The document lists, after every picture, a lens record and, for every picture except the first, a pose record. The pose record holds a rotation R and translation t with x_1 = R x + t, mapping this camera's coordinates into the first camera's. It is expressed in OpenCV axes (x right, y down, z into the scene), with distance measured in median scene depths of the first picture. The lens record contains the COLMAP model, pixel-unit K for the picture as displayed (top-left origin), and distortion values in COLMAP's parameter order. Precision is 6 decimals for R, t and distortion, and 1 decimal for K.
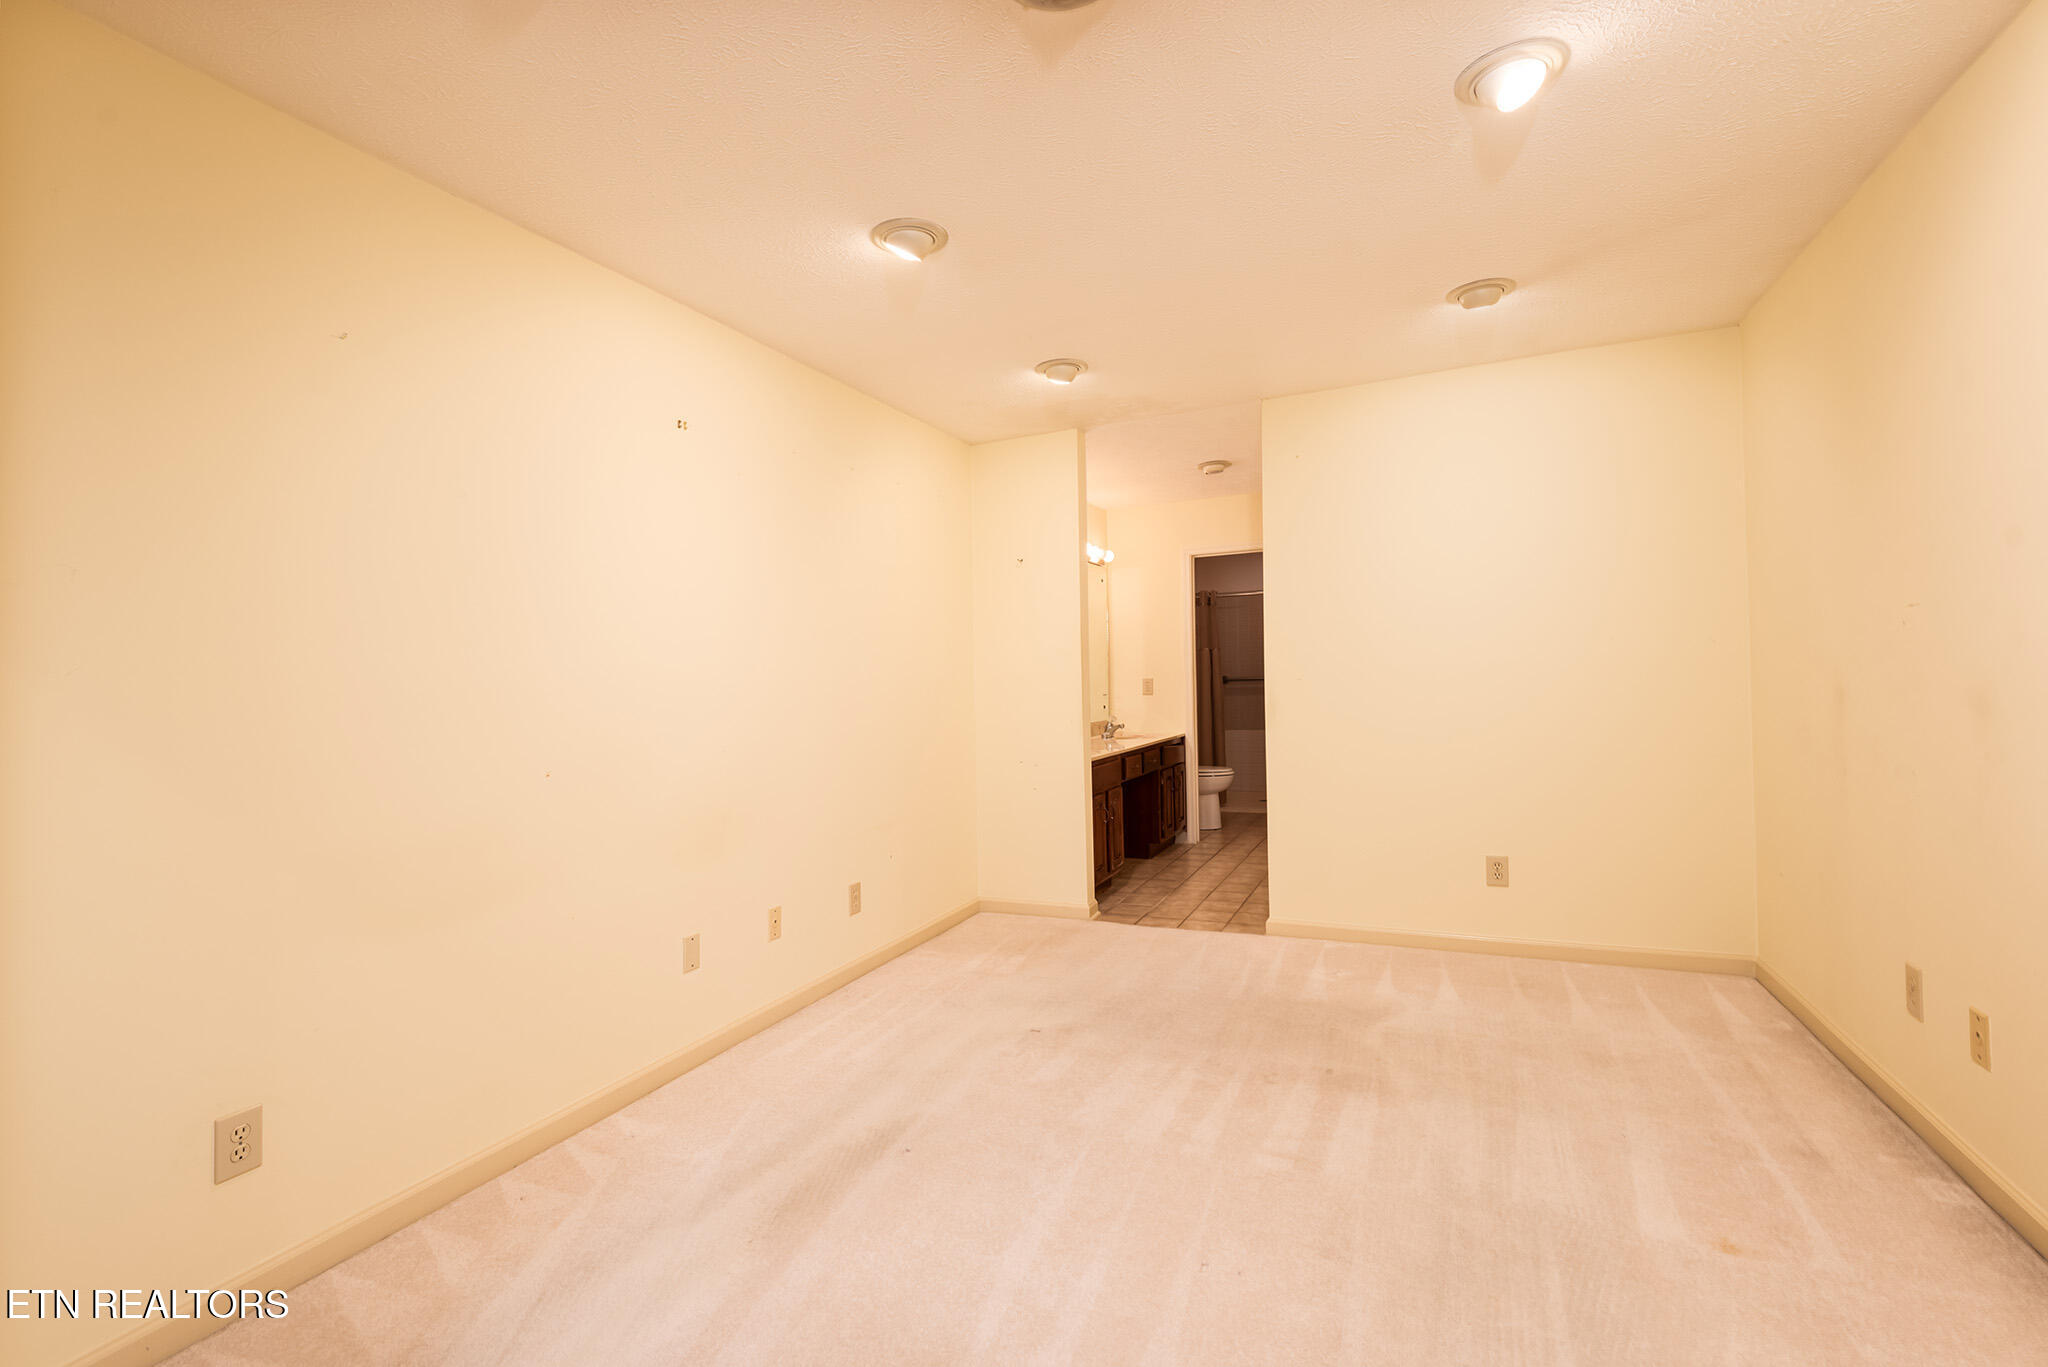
lens RADIAL K [[931.3, 0, 1027.2], [0, 931.3, 681.1], [0, 0, 1]] dist [0.011522, -0.001642]
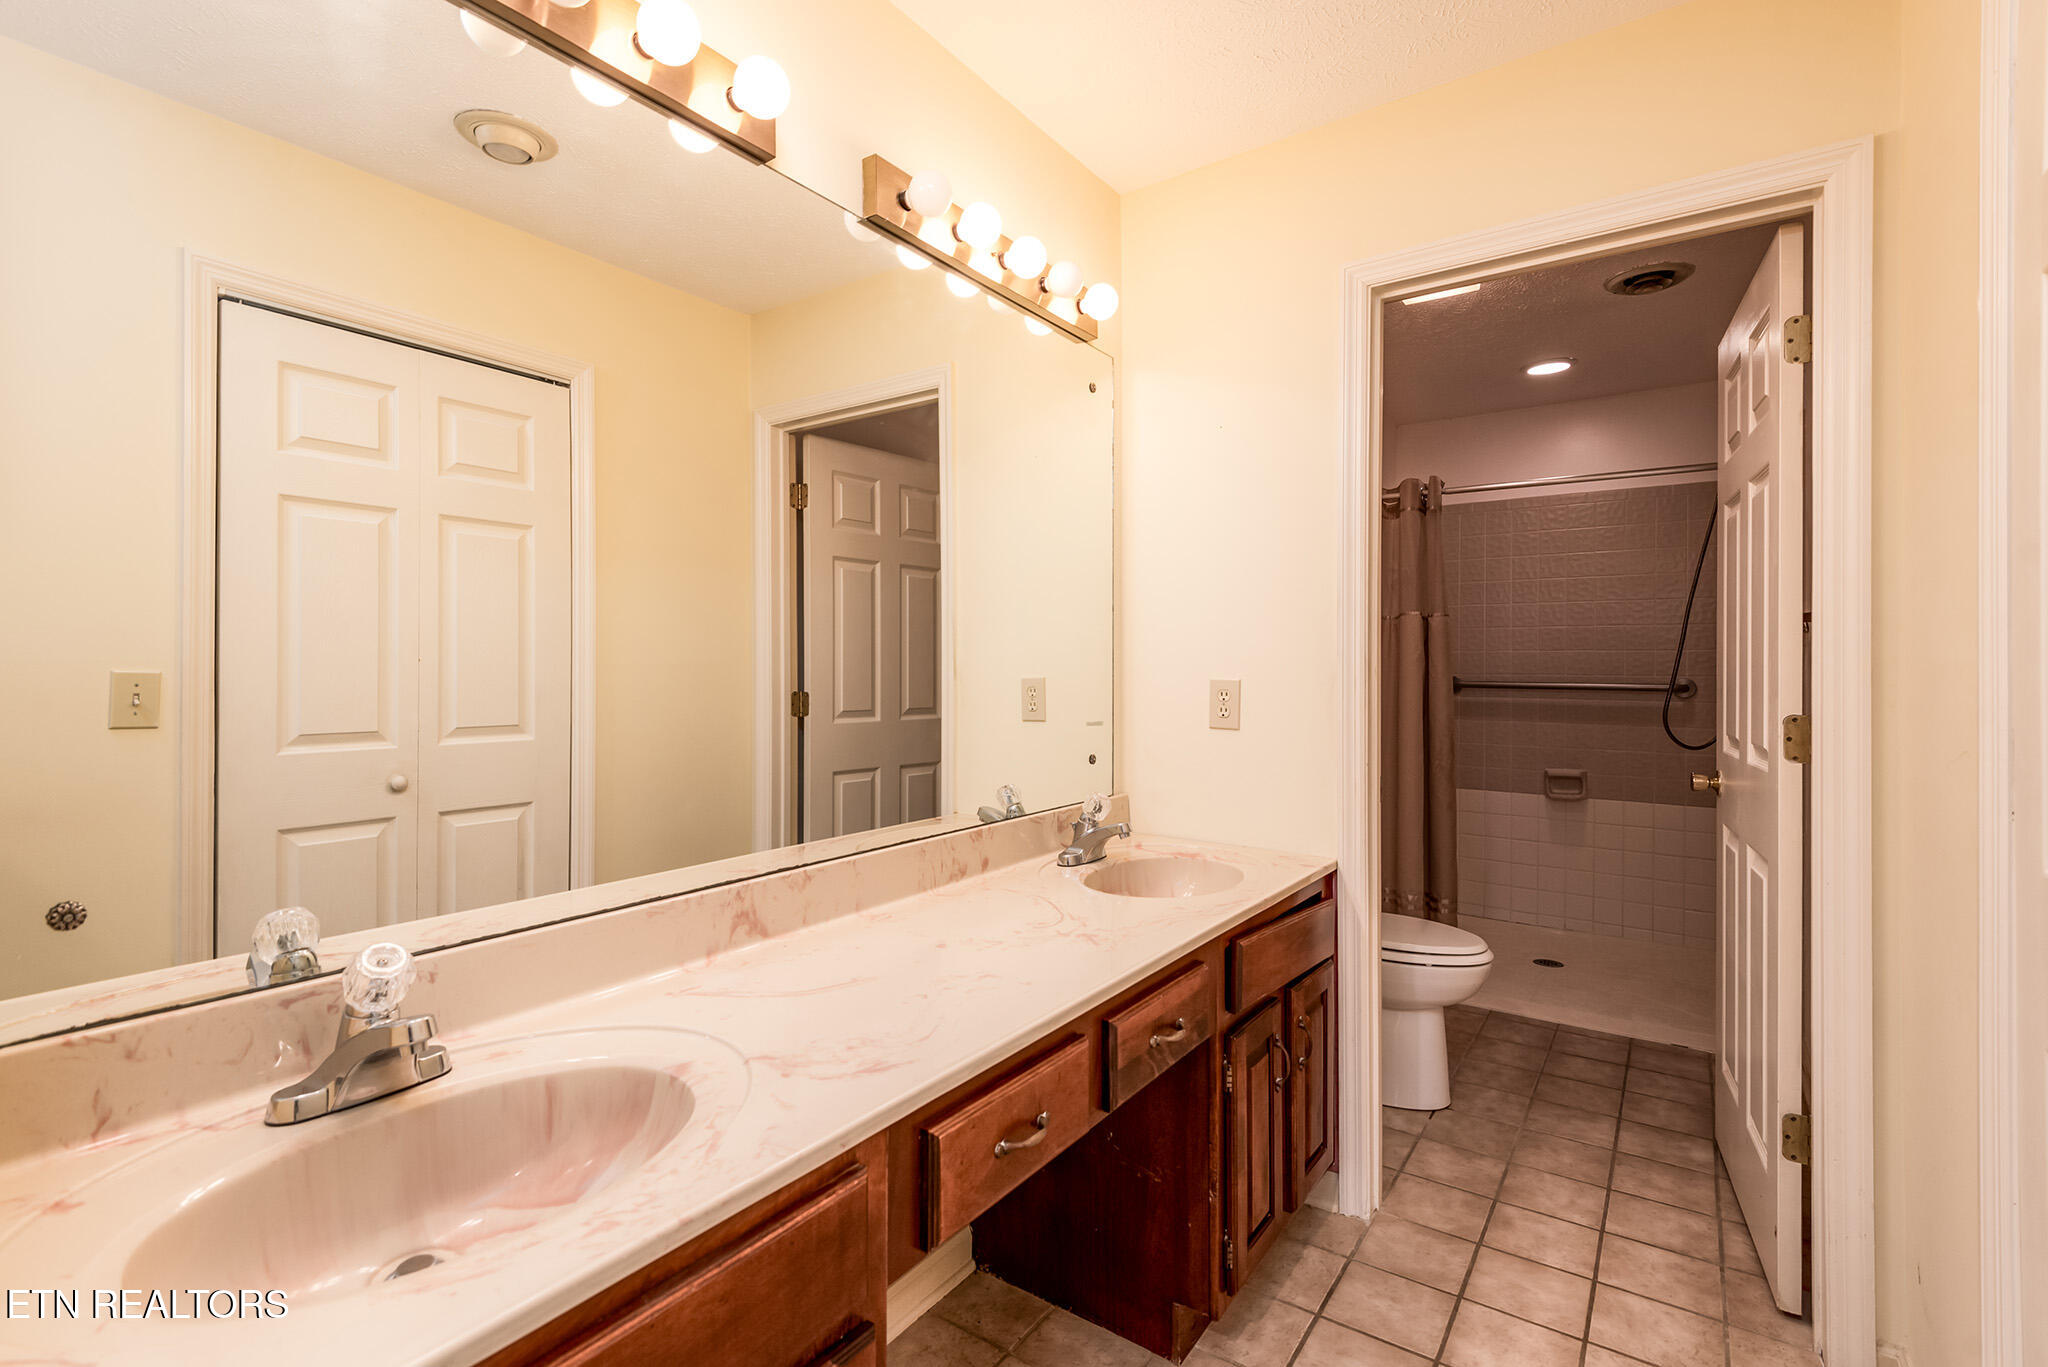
lens RADIAL K [[931.3, 0, 1018.1], [0, 931.3, 676.0], [0, 0, 1]] dist [0.011522, -0.001642]
pose [[0.979060, 0.023445, -0.202218, 0.116930], [-0.022611, 0.999724, 0.006436, -0.004213], [0.202313, -0.001729, 0.979319, 0.623133]]
